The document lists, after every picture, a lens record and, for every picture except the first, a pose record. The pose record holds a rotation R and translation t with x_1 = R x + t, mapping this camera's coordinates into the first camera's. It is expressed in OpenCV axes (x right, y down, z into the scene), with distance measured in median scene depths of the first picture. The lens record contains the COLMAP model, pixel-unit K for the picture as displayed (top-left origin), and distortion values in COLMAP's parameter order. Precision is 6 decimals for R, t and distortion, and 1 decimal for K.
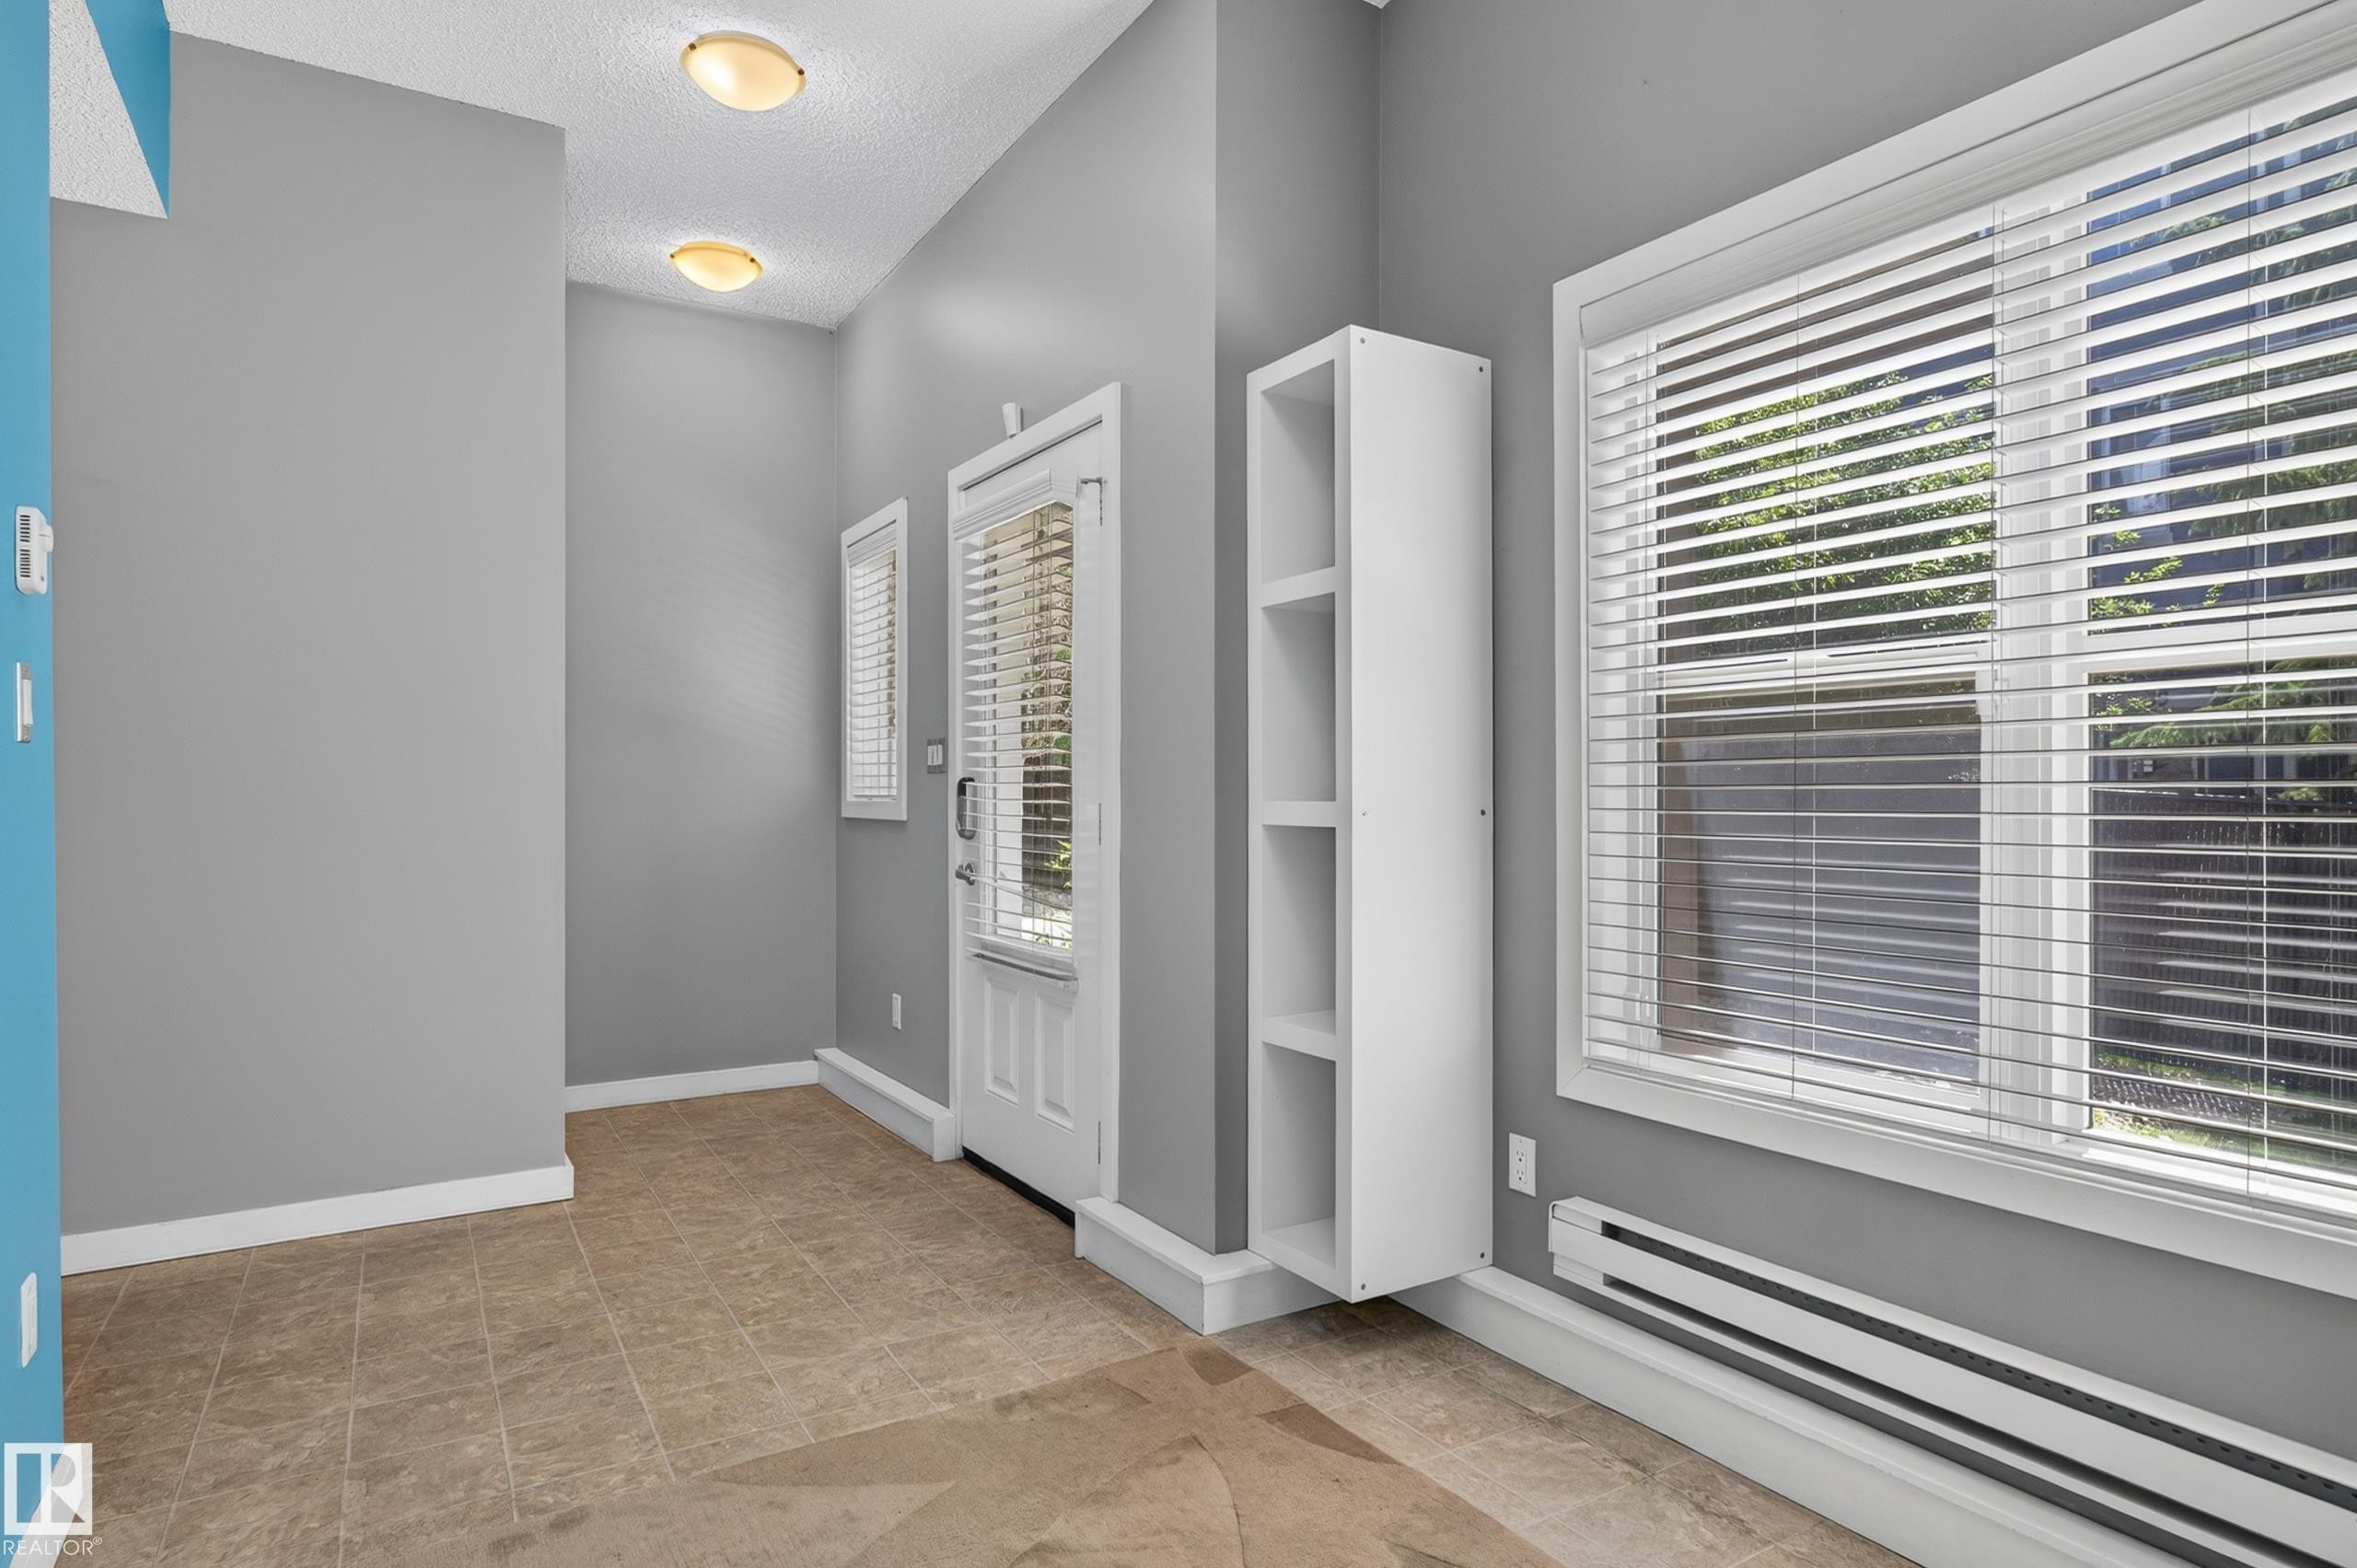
lens RADIAL K [[1295.8, 0, 1178.5], [0, 1295.8, 784.0], [0, 0, 1]] dist [0.002827, 0.001140]
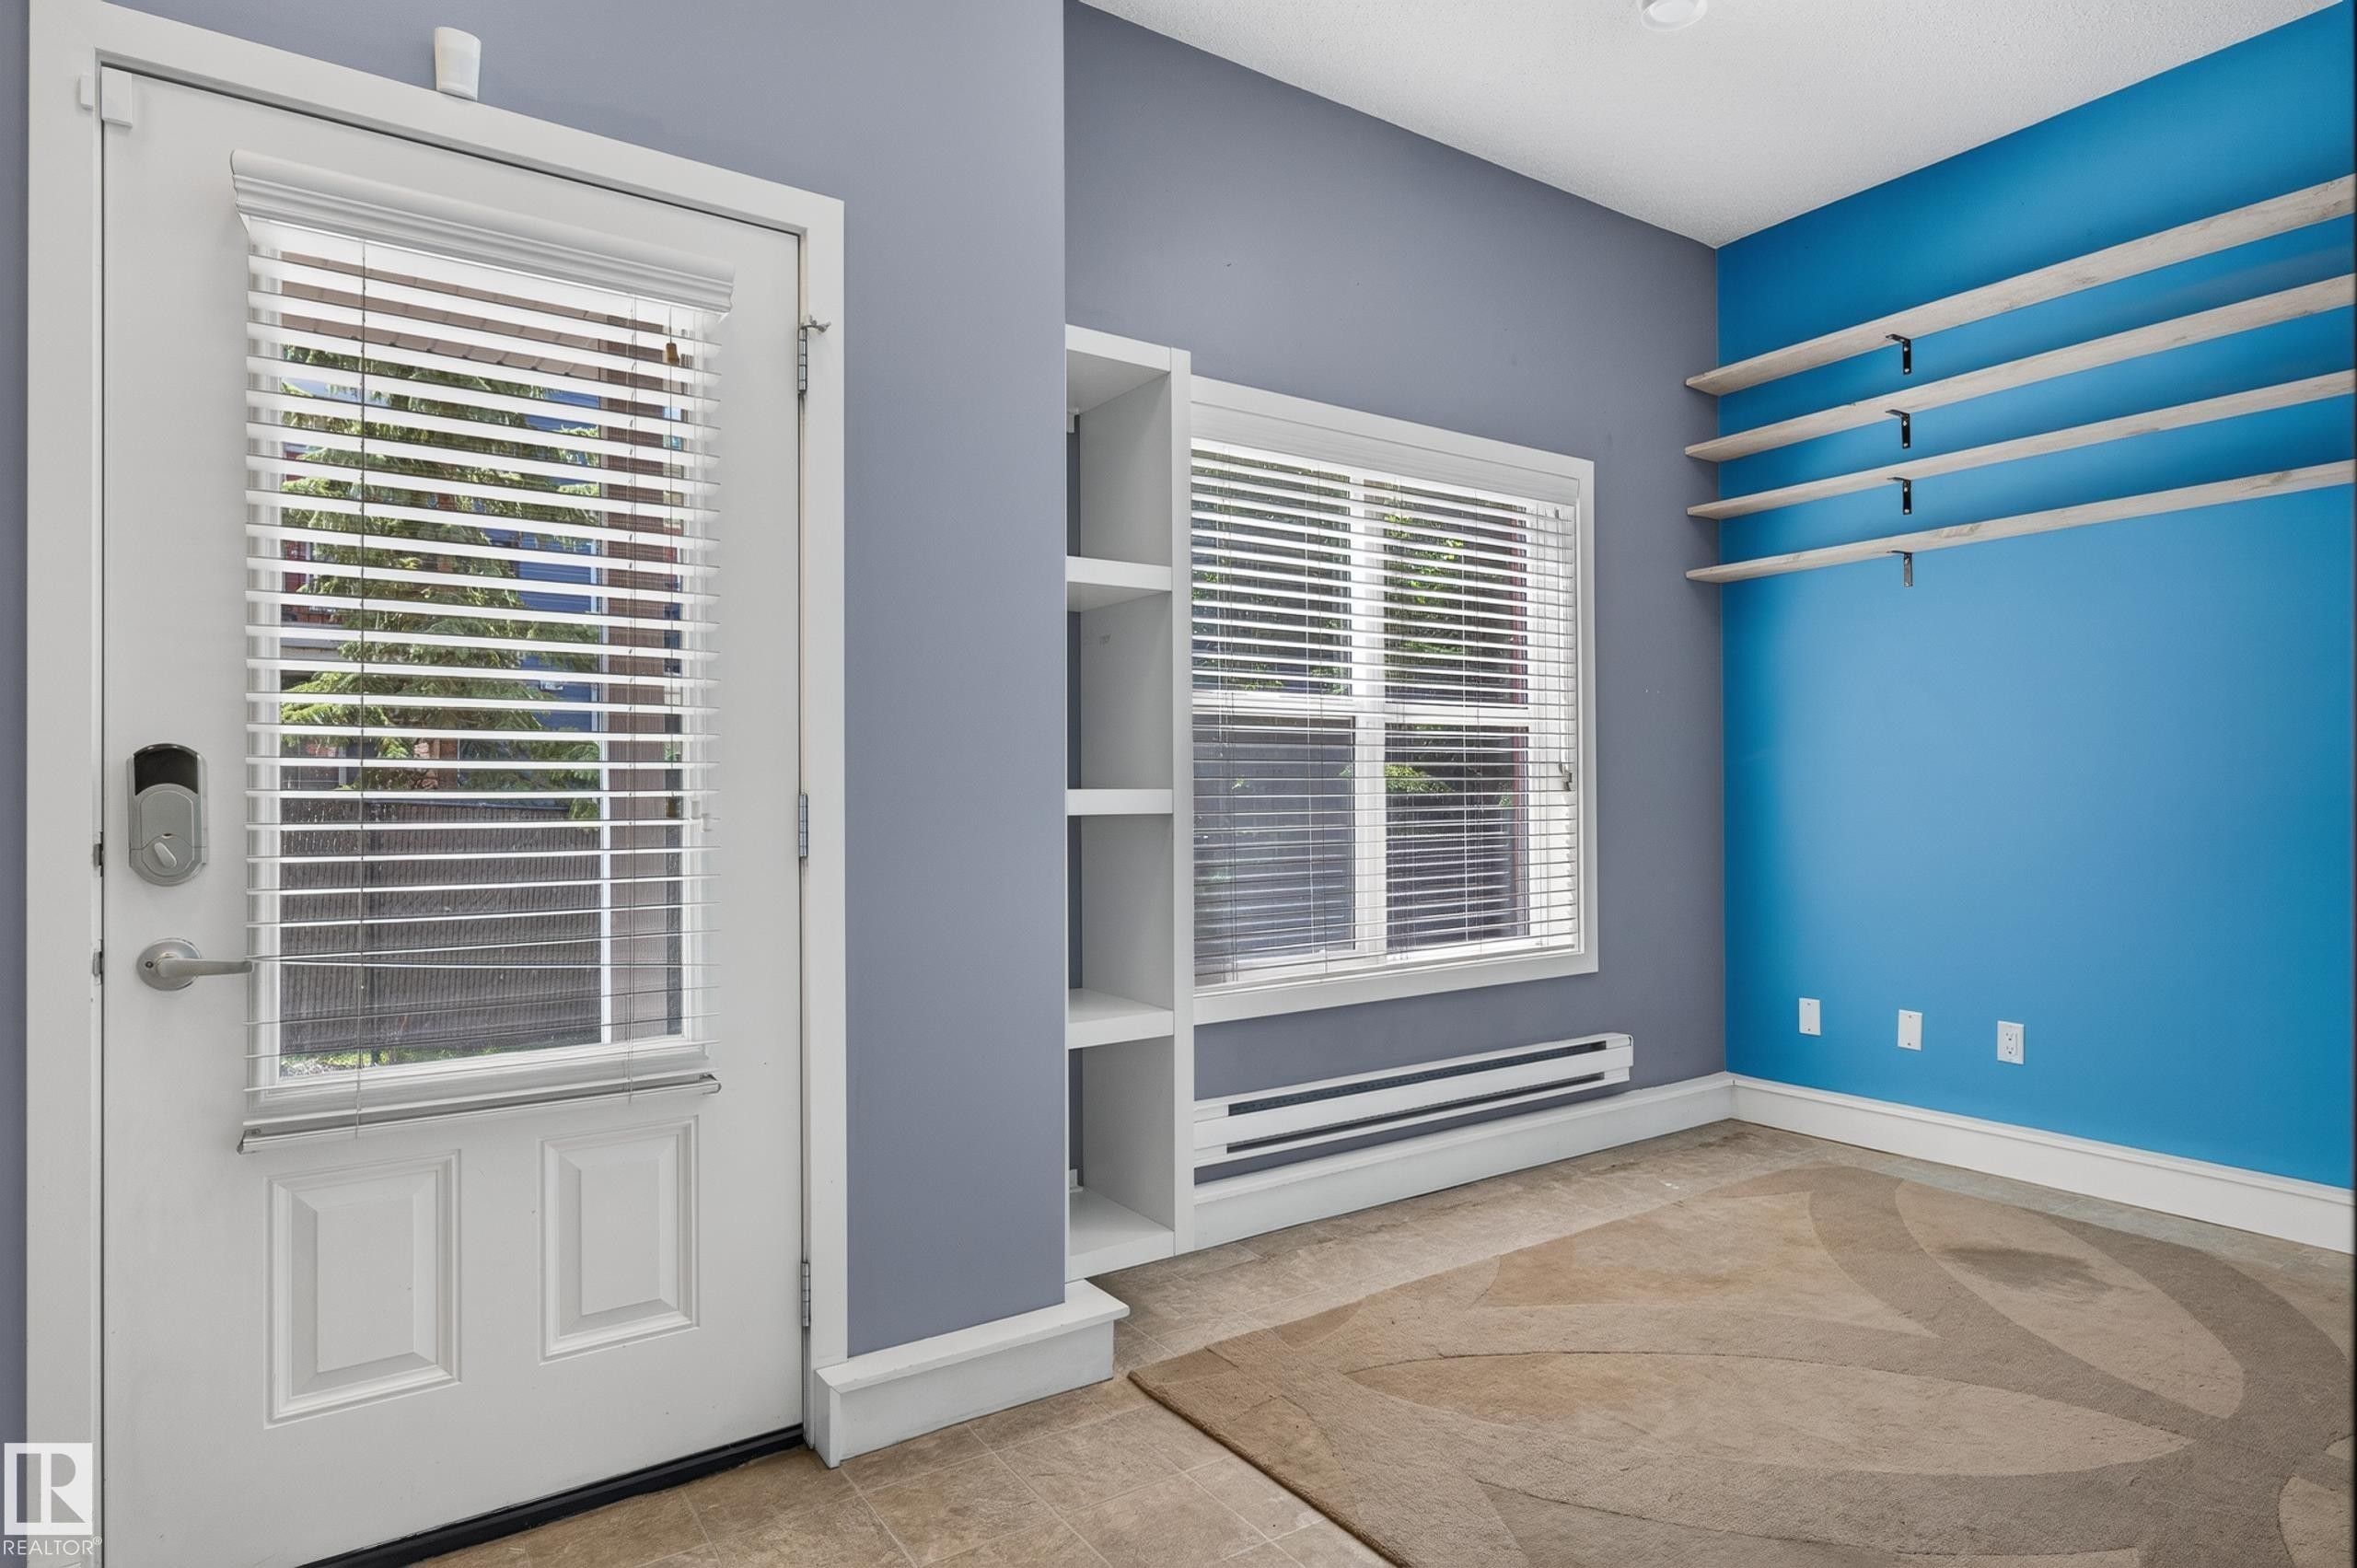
lens RADIAL K [[1295.8, 0, 1178.5], [0, 1295.8, 784.0], [0, 0, 1]] dist [0.002827, 0.001140]
pose [[-0.044466, 0.008106, 0.998978, -1.063448], [0.001529, 0.999966, -0.008046, 0.020452], [-0.999010, 0.001170, -0.044477, 1.183099]]
